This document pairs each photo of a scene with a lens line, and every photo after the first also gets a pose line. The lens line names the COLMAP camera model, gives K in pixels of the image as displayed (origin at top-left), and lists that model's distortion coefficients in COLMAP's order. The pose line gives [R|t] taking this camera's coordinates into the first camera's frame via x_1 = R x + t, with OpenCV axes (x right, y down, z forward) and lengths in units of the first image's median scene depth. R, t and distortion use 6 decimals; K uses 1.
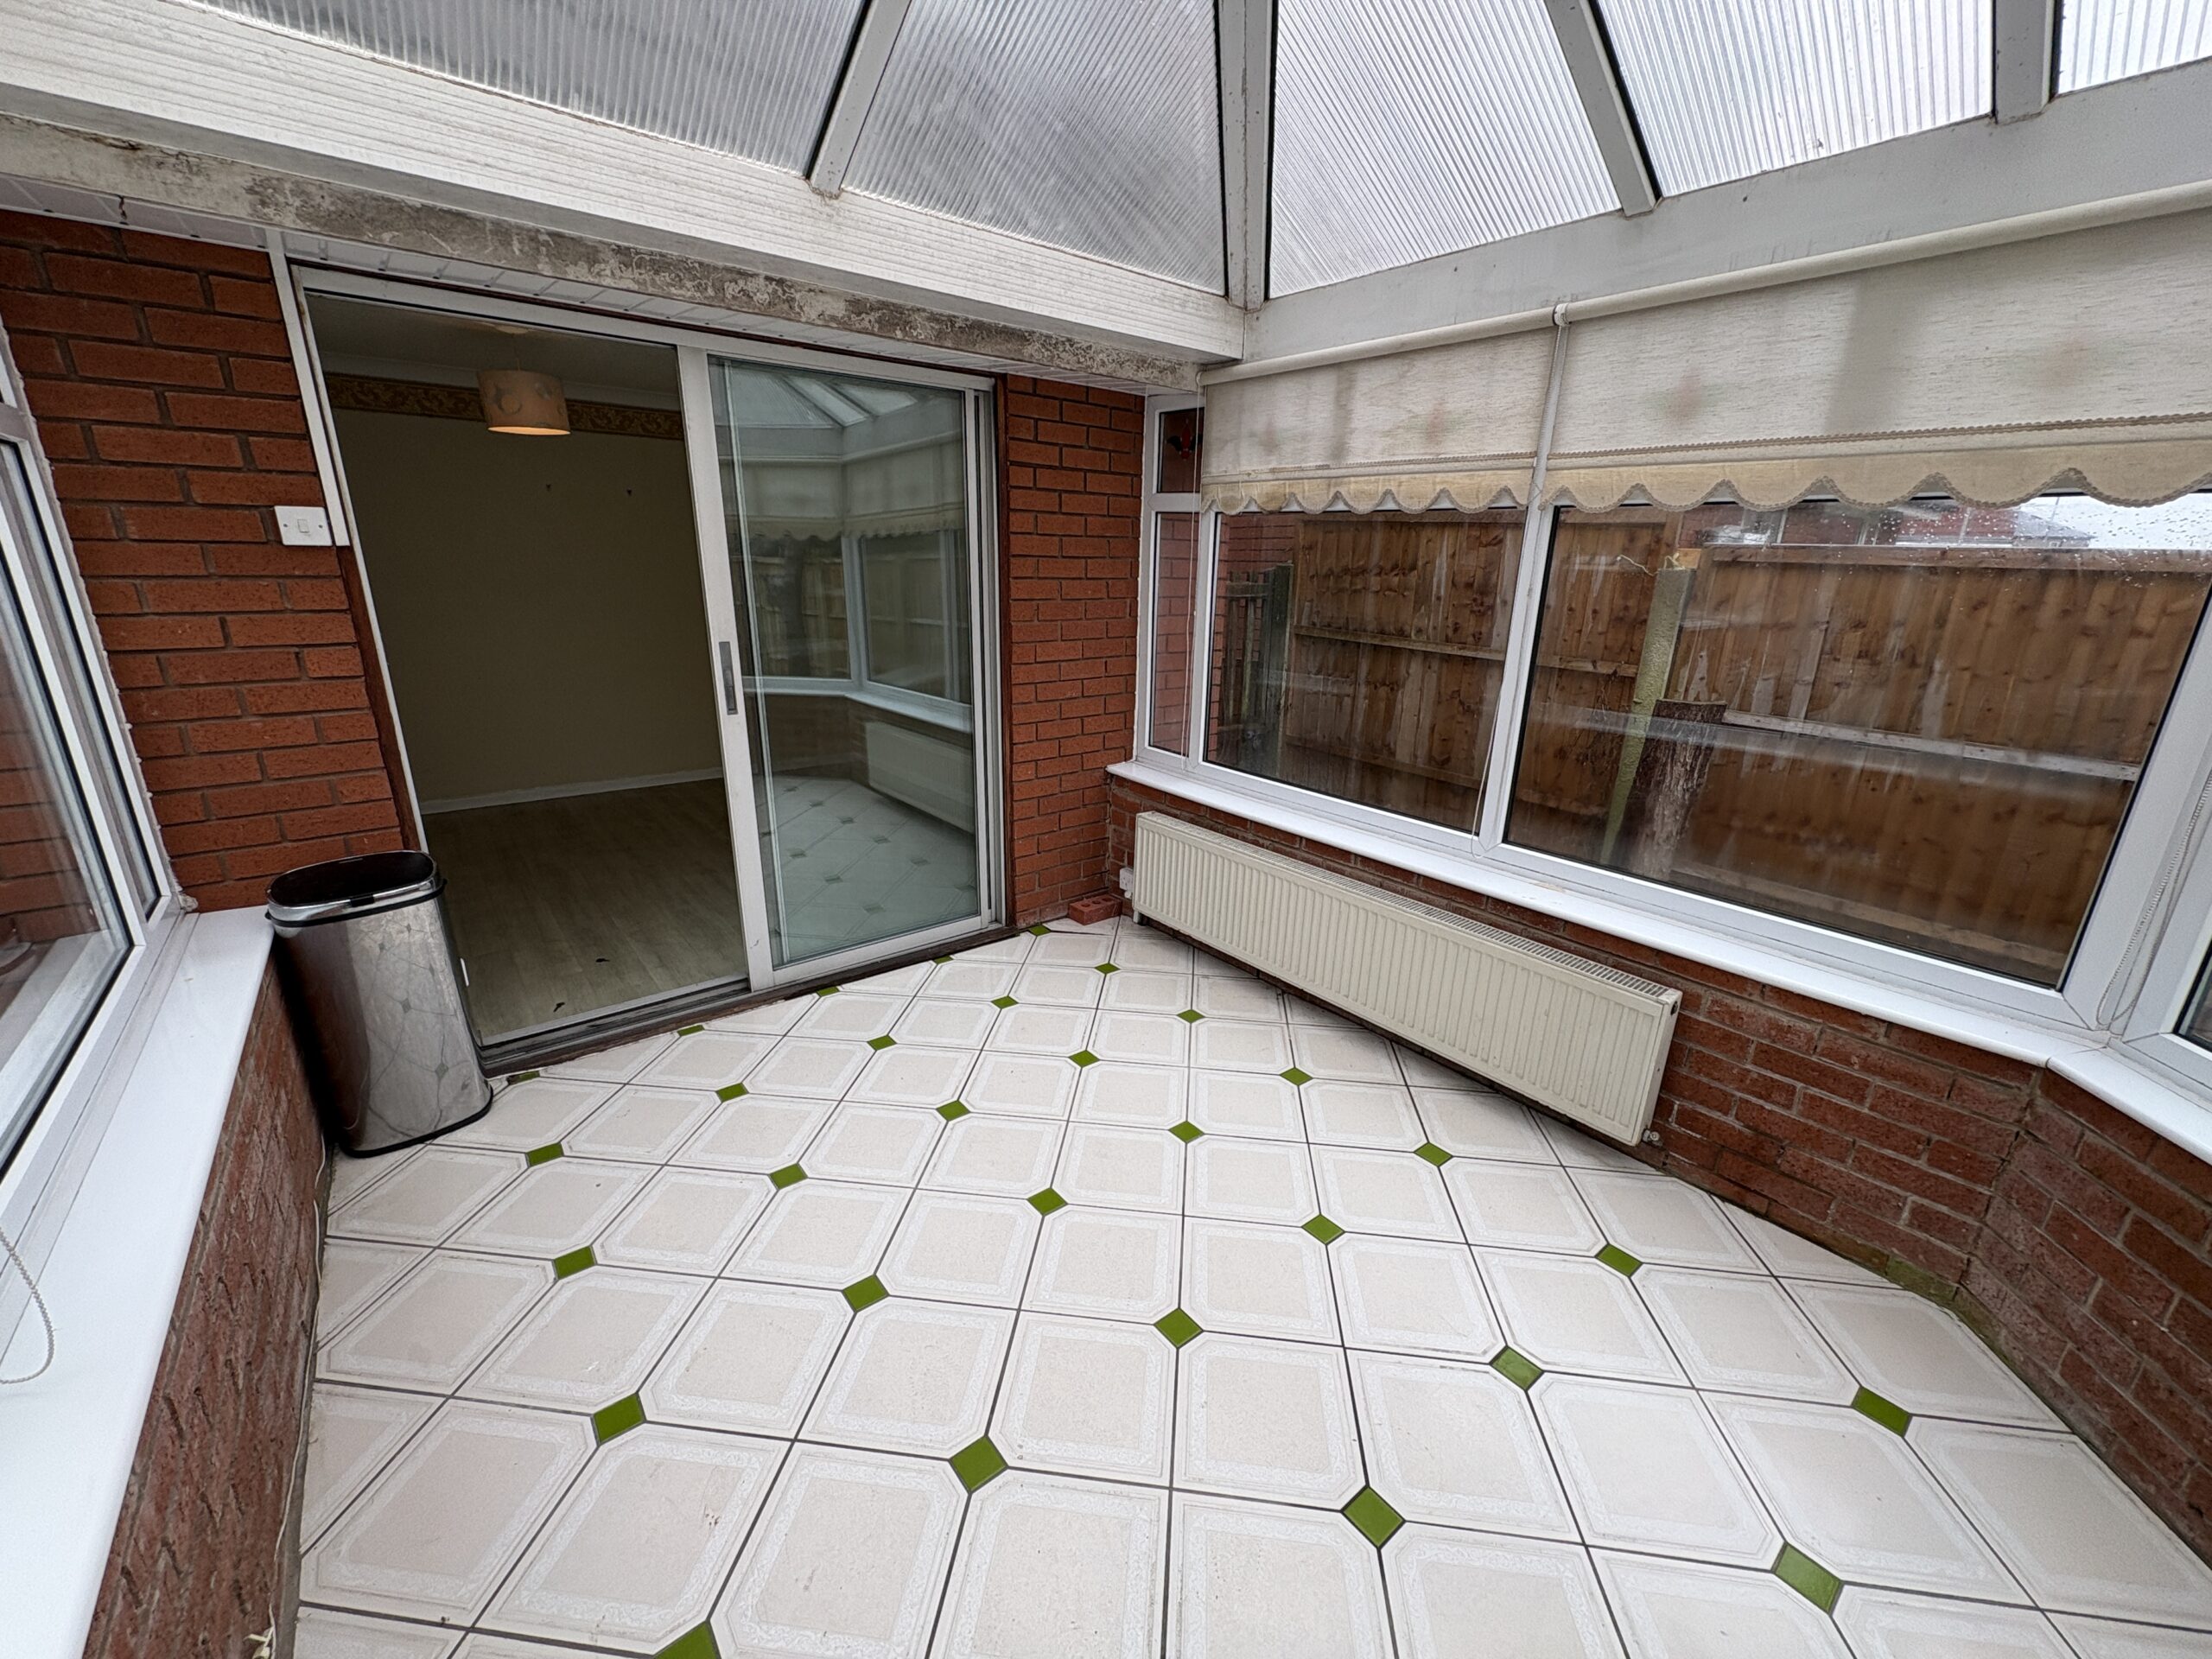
lens RADIAL K [[875.2, 0, 1106.0], [0, 875.2, 829.5], [0, 0, 1]] dist [0.000044, -0.000058]
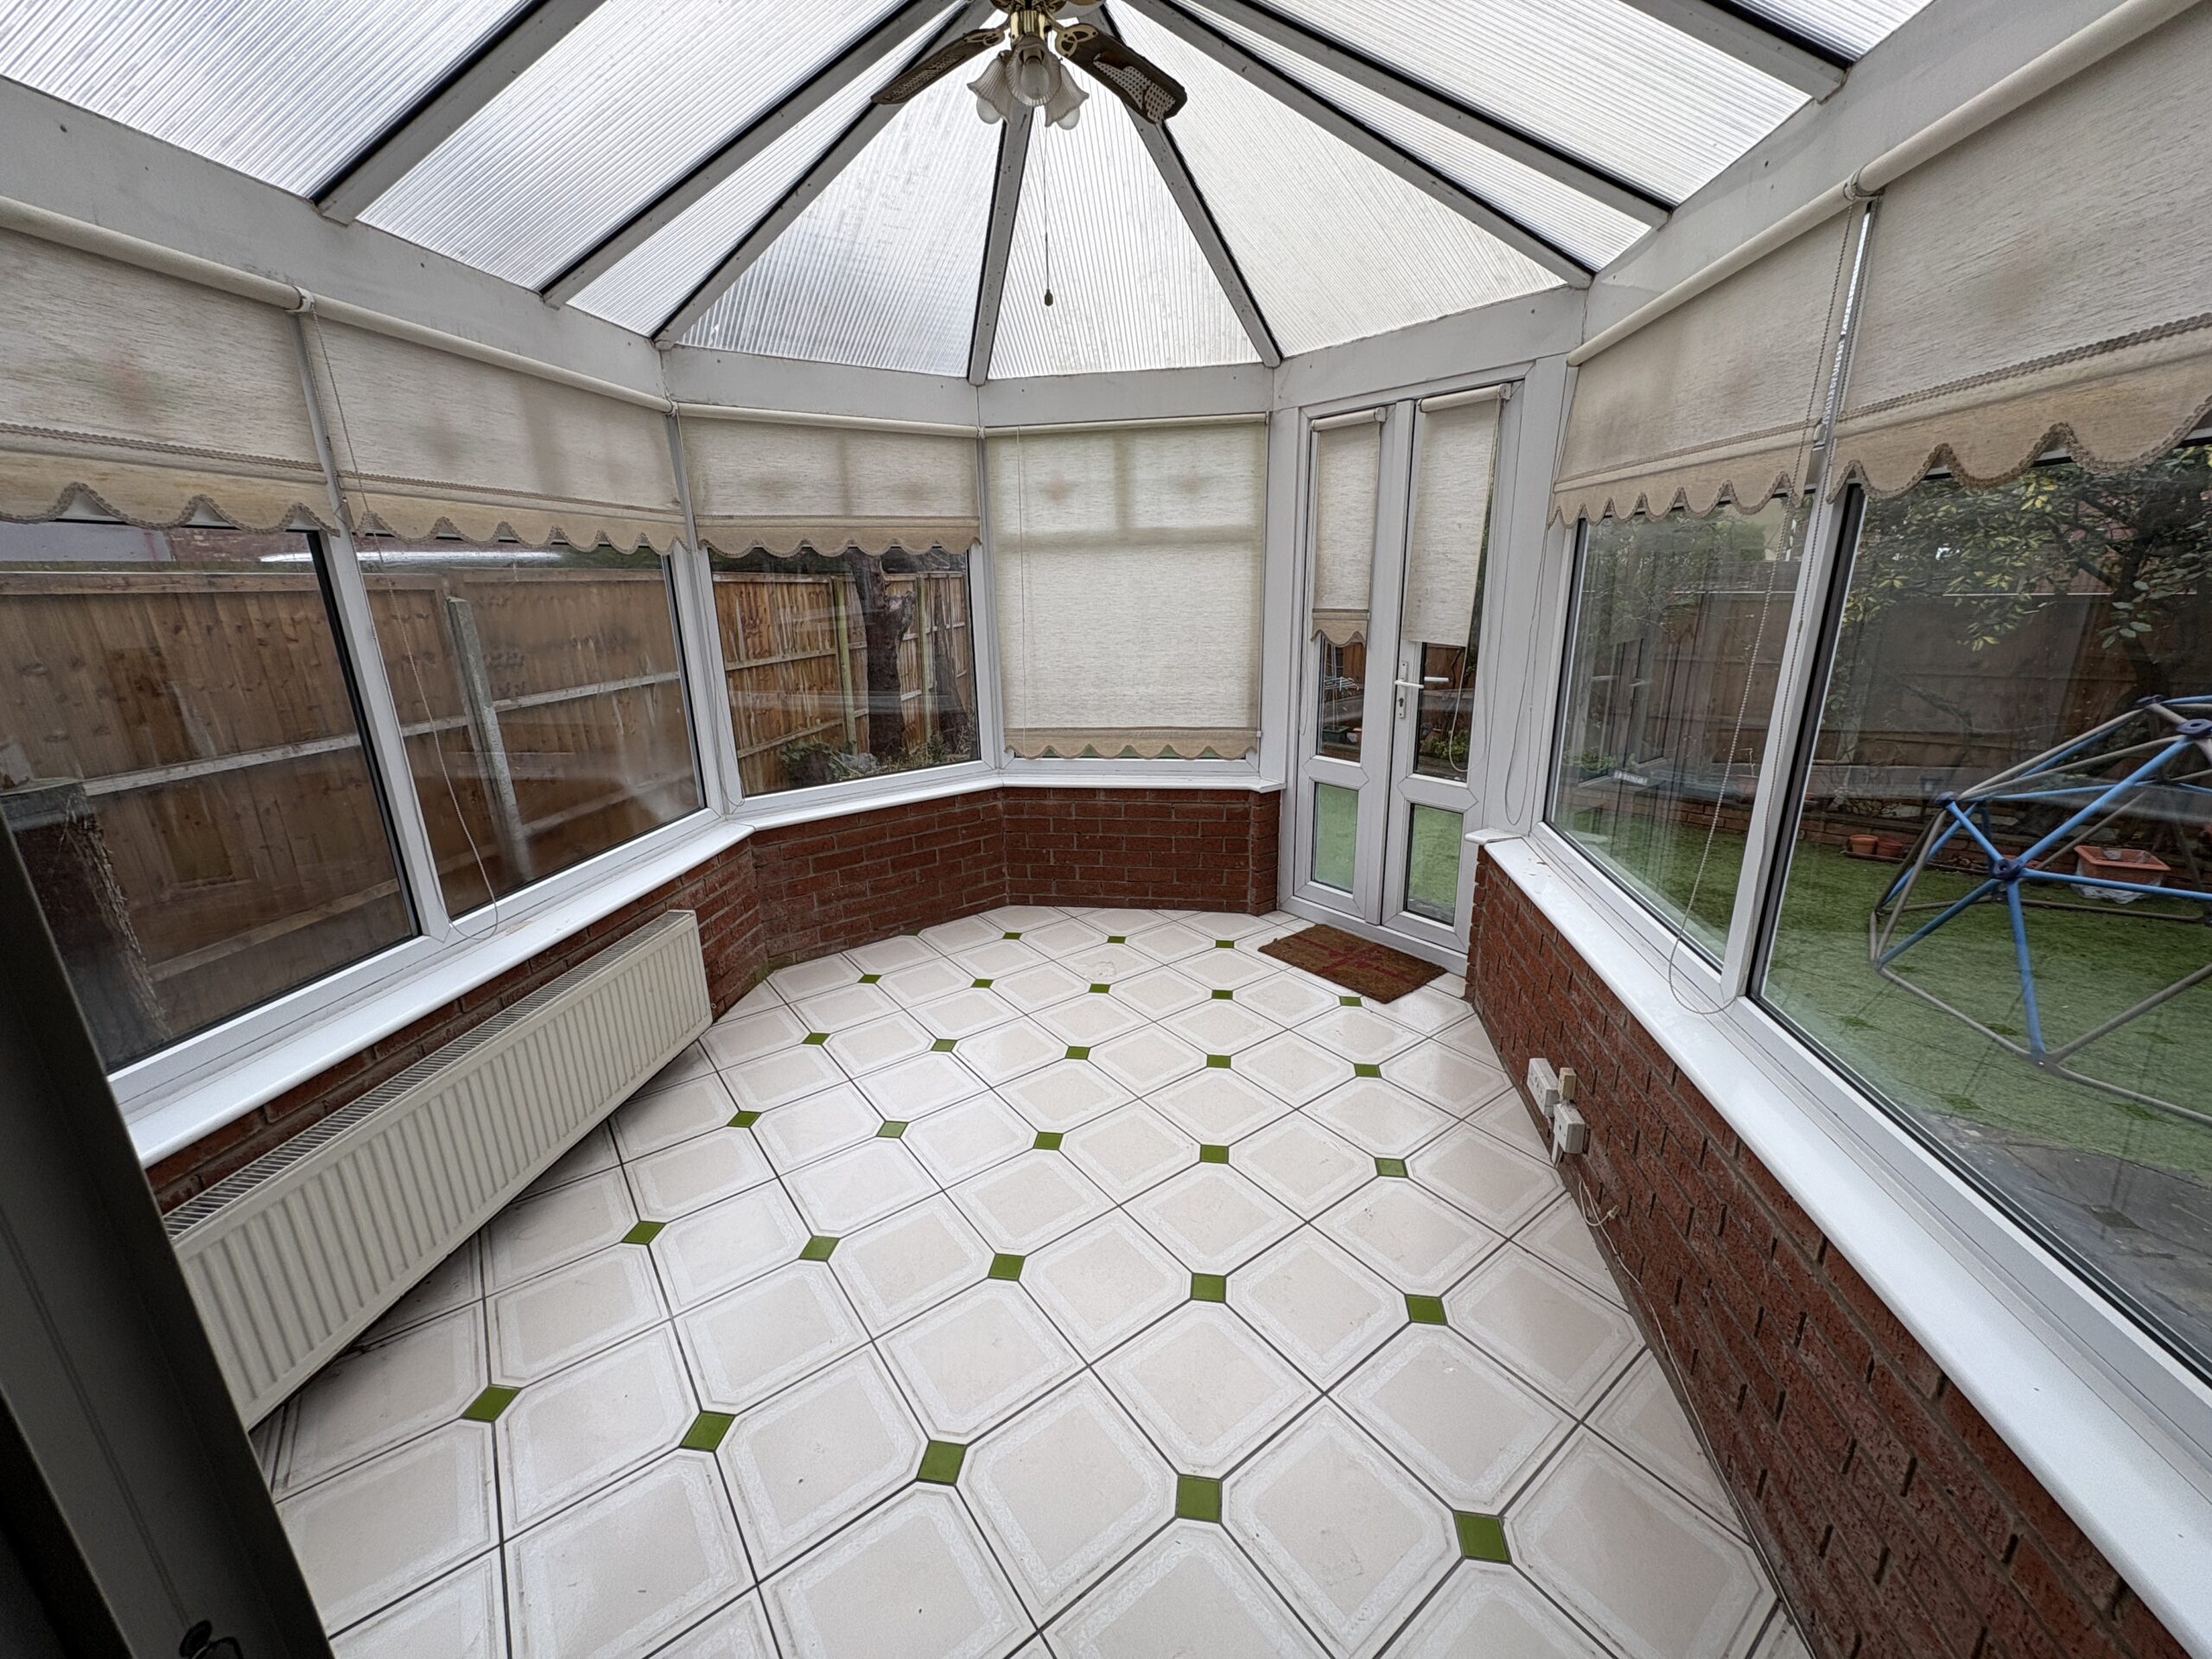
lens RADIAL K [[875.2, 0, 1106.0], [0, 875.2, 829.5], [0, 0, 1]] dist [0.000044, -0.000058]
pose [[-0.684459, -0.217511, 0.695848, -0.672979], [0.215902, 0.851170, 0.478430, -0.399101], [-0.696349, 0.477701, -0.535630, 1.157107]]
